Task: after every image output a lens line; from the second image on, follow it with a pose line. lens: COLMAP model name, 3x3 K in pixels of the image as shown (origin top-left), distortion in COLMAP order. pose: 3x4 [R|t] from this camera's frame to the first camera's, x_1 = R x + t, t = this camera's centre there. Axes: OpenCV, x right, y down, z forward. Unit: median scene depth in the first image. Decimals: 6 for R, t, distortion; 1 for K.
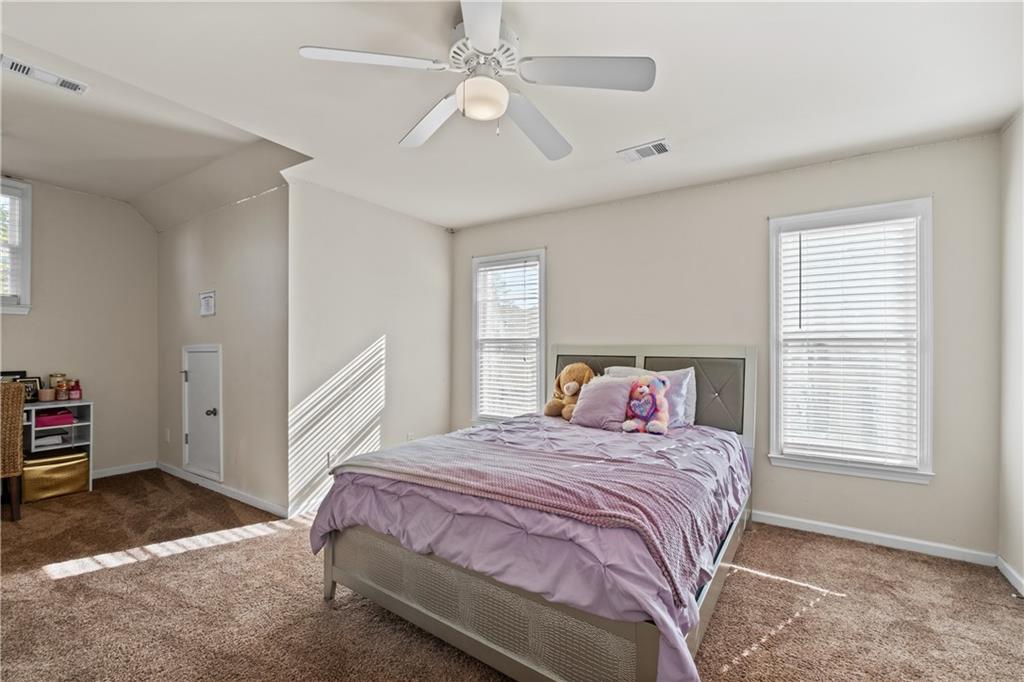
lens RADIAL K [[432.7, 0, 515.3], [0, 432.7, 350.1], [0, 0, 1]] dist [-0.007215, 0.001514]
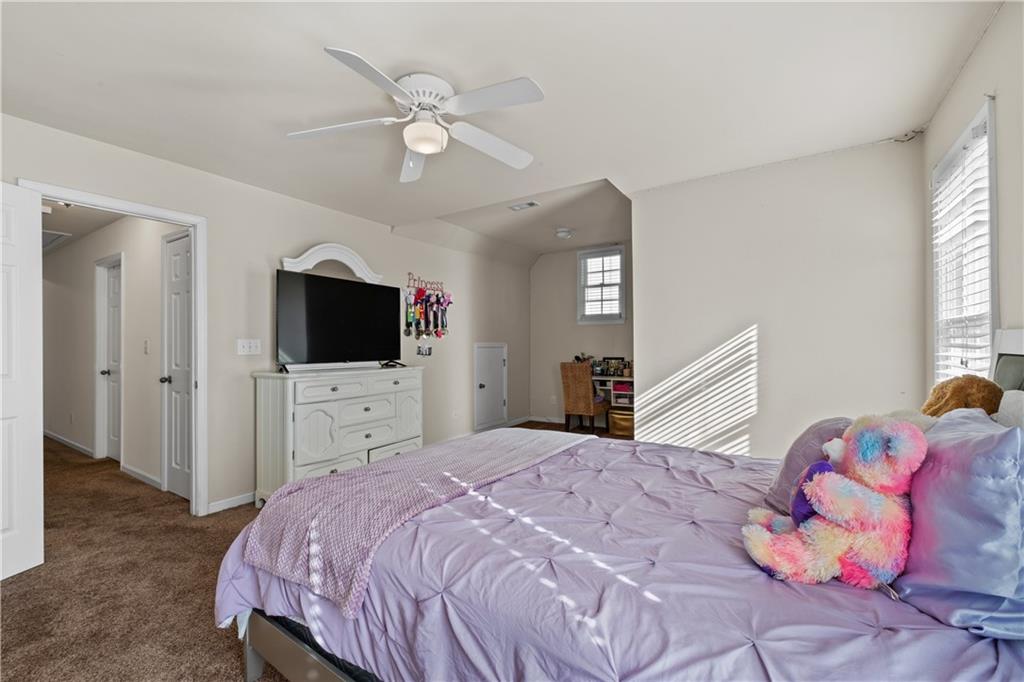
lens RADIAL K [[432.7, 0, 514.3], [0, 432.7, 341.0], [0, 0, 1]] dist [-0.007215, 0.001514]
pose [[-0.006720, -0.011969, -0.999906, 0.541223], [0.007226, 0.999902, -0.012018, 0.002201], [0.999951, -0.007307, -0.006633, 0.593005]]
